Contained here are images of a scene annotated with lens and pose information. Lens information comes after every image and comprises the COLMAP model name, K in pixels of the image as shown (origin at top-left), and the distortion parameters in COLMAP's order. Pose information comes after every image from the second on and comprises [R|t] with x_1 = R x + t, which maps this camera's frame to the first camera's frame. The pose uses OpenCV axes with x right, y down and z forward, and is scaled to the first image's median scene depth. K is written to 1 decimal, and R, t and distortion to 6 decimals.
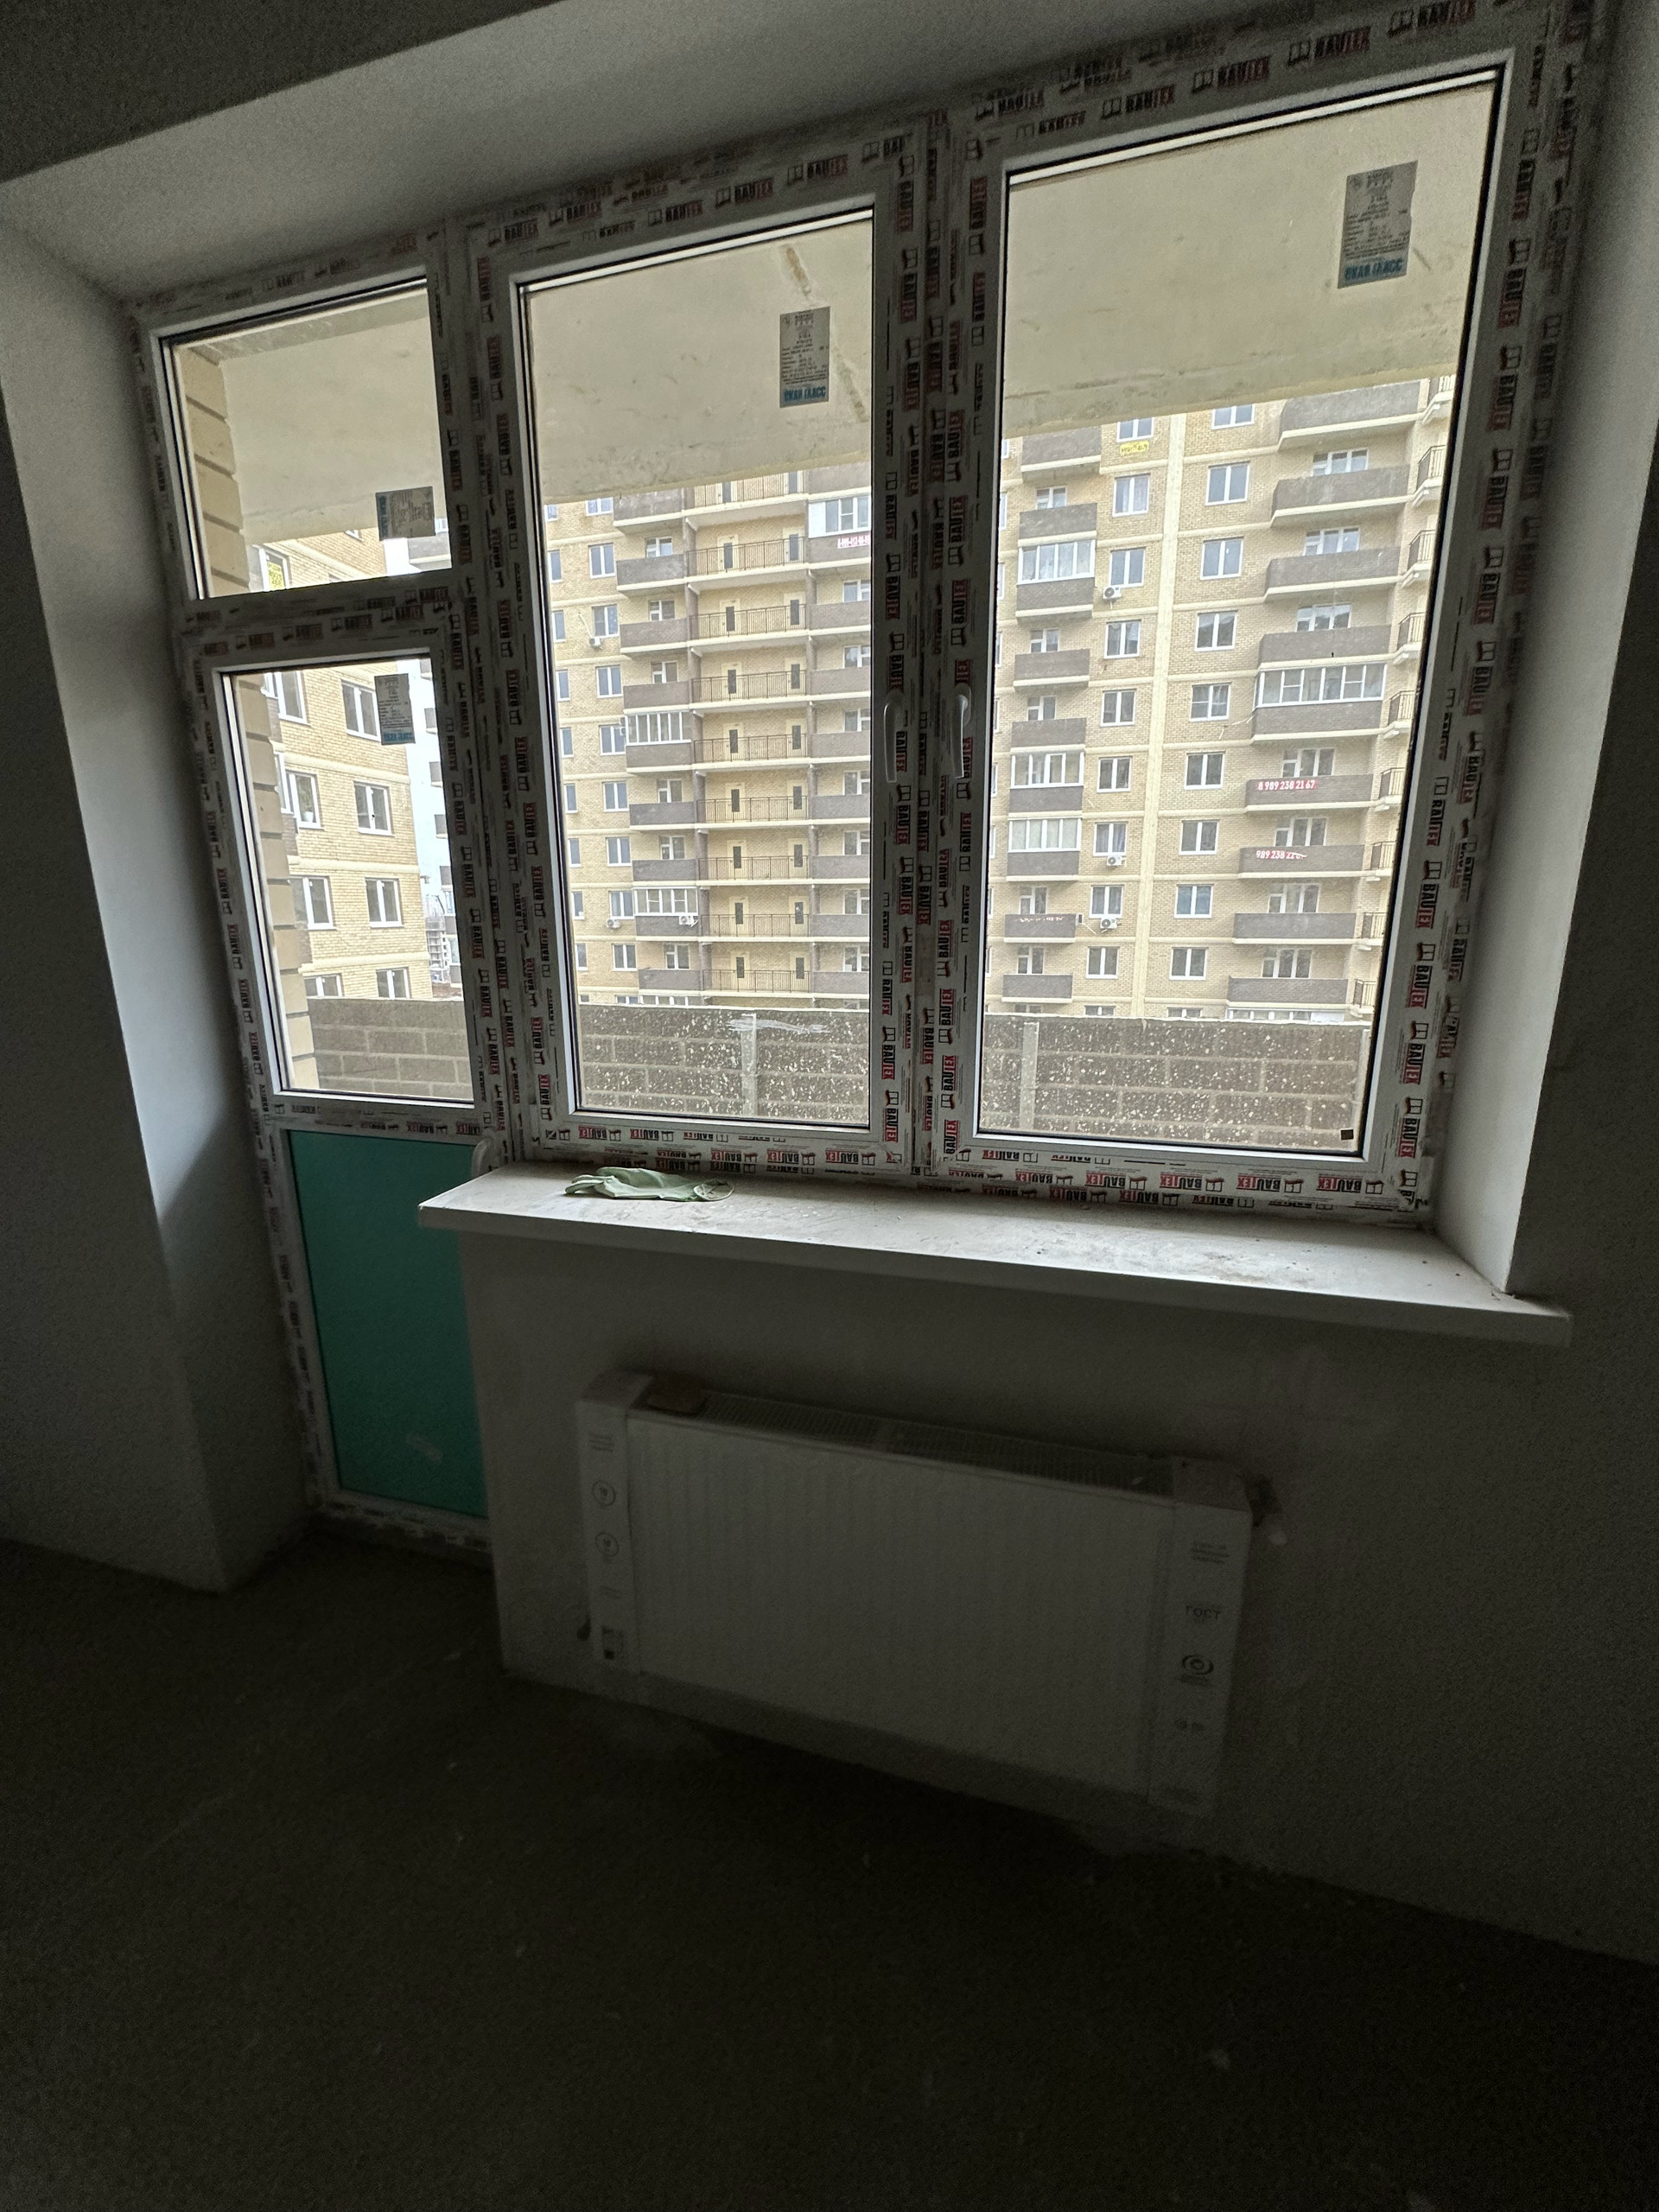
lens RADIAL K [[882.7, 0, 835.2], [0, 882.7, 1108.9], [0, 0, 1]] dist [-0.005613, 0.001530]
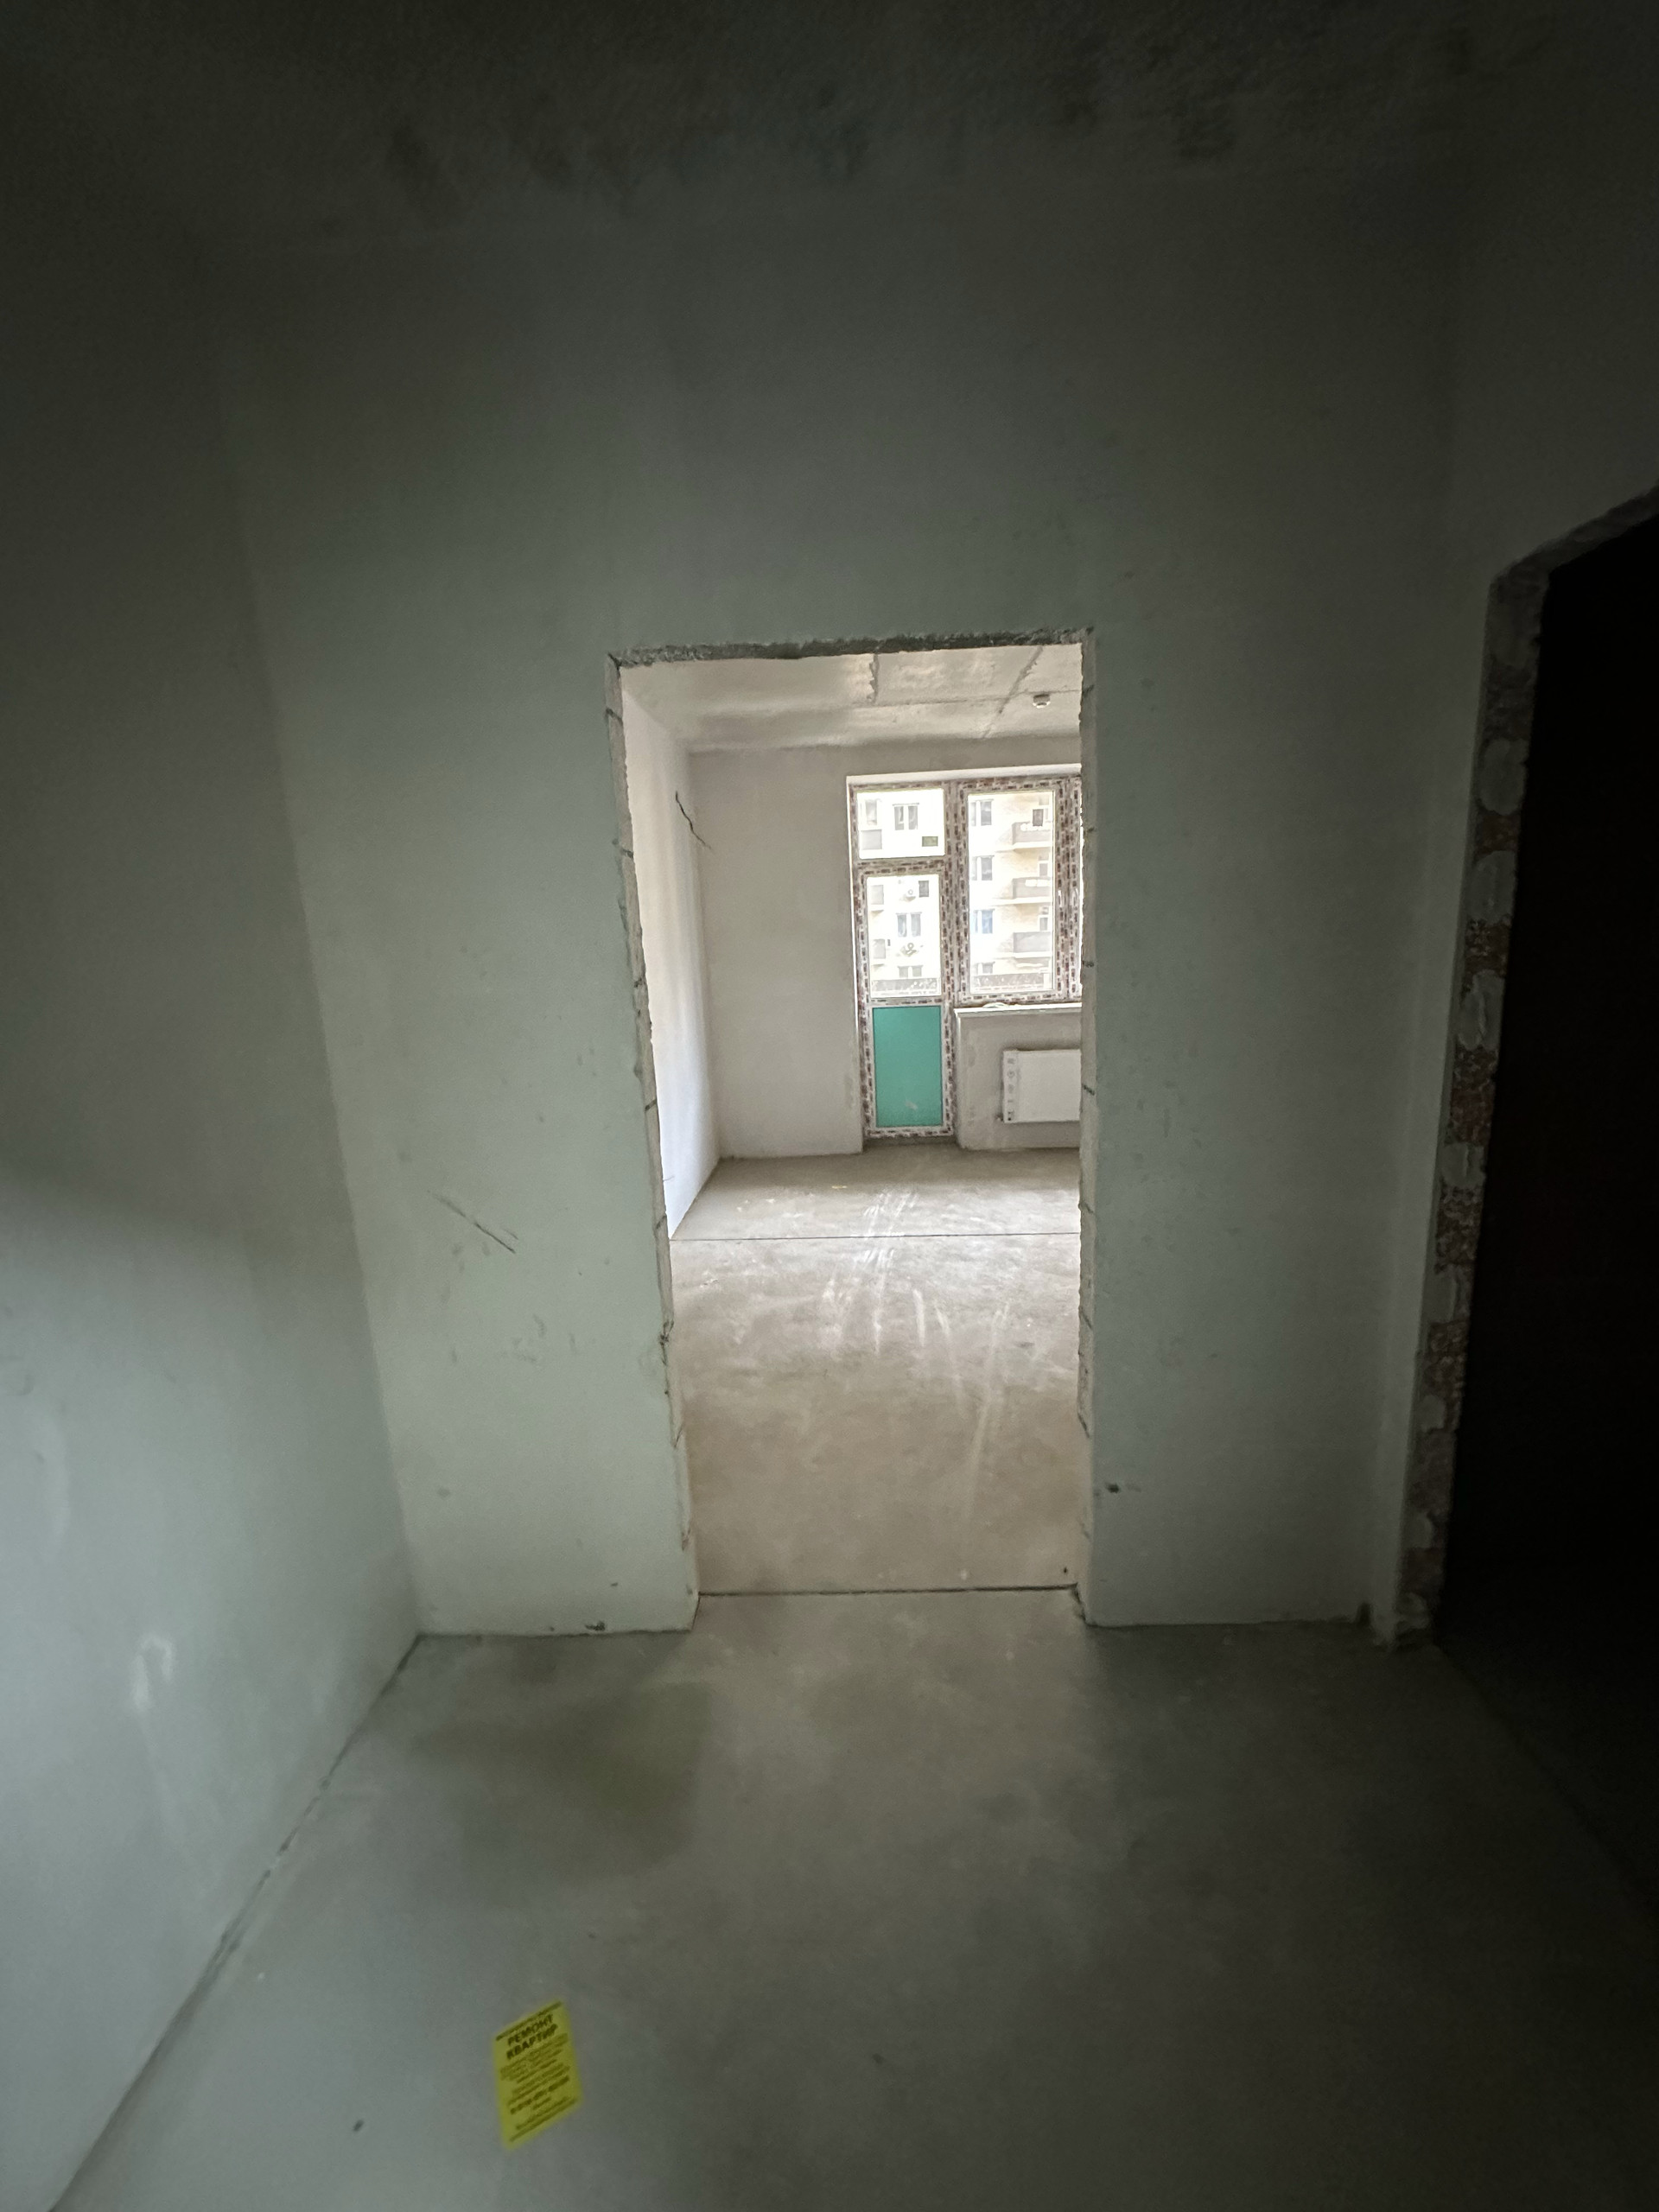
lens RADIAL K [[882.7, 0, 836.6], [0, 882.7, 1114.9], [0, 0, 1]] dist [-0.005613, 0.001530]
pose [[0.970081, -0.087322, 0.226536, -1.913938], [0.093453, 0.995488, -0.016460, 0.579236], [-0.224077, 0.037138, 0.973864, -2.740719]]
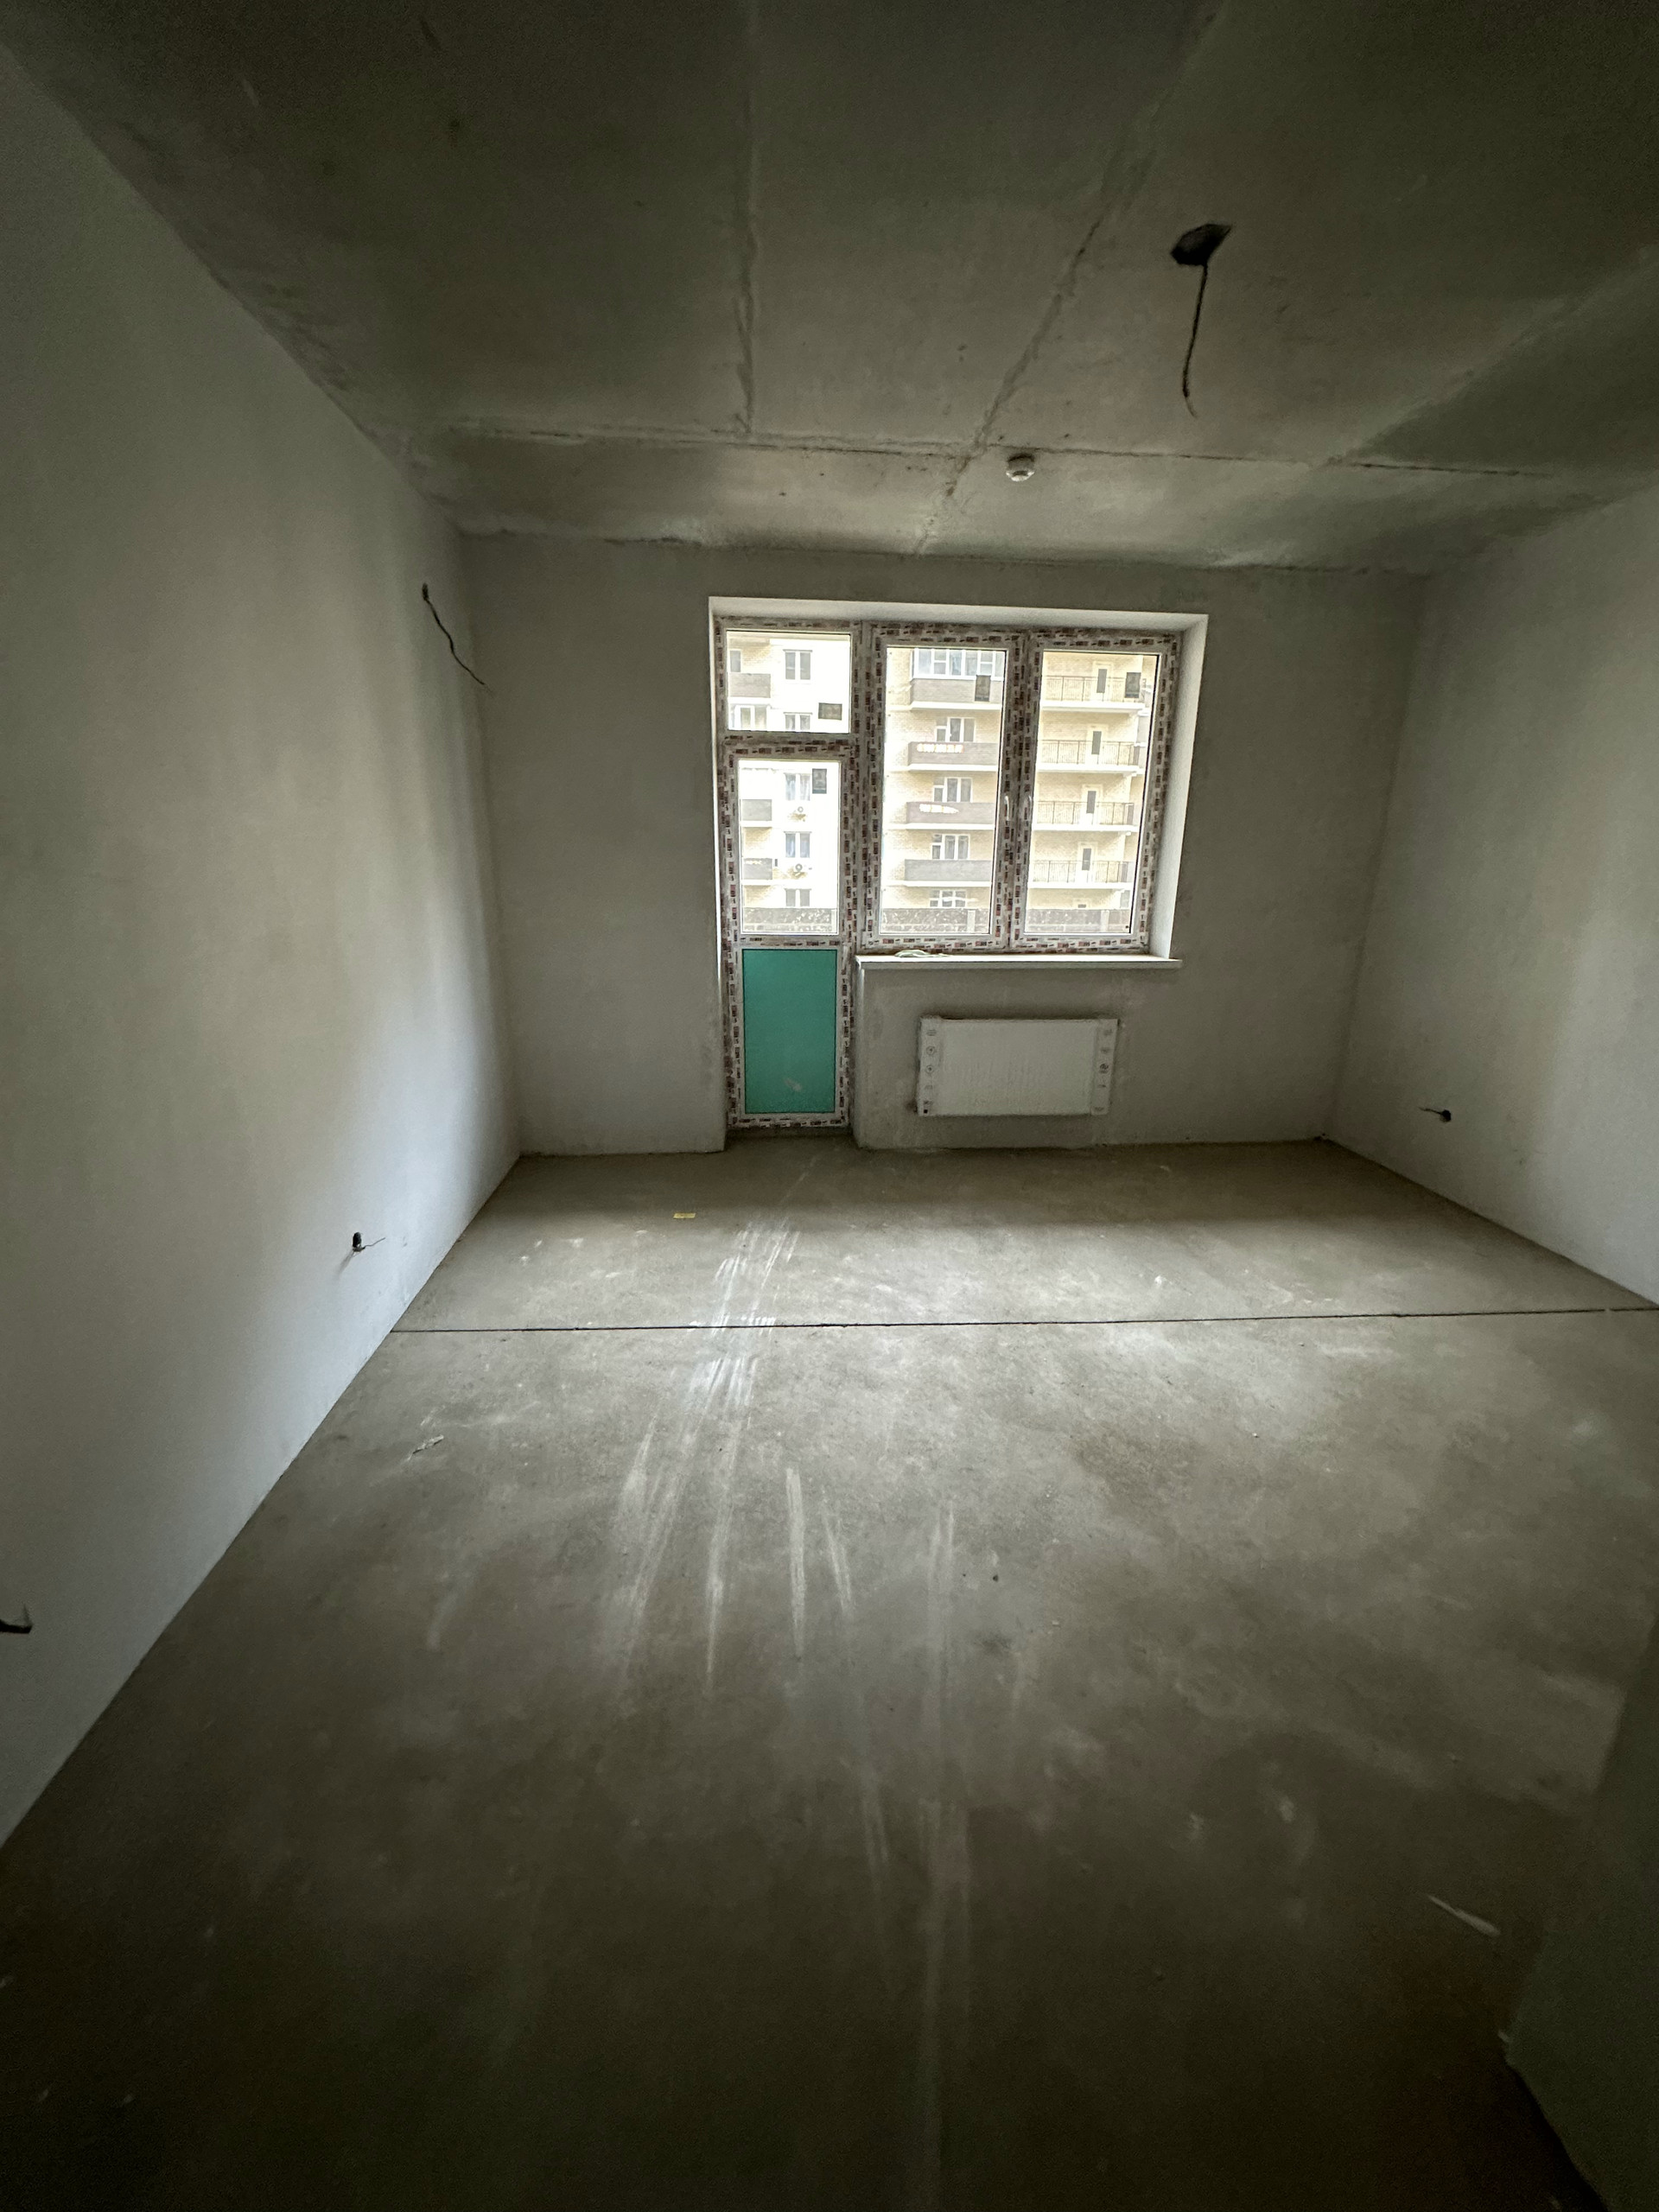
lens RADIAL K [[882.7, 0, 837.2], [0, 882.7, 1113.0], [0, 0, 1]] dist [-0.005613, 0.001530]
pose [[0.933933, -0.086864, 0.346733, -1.542332], [0.064124, 0.995002, 0.076548, 0.367544], [-0.351649, -0.049257, 0.934835, -1.658594]]
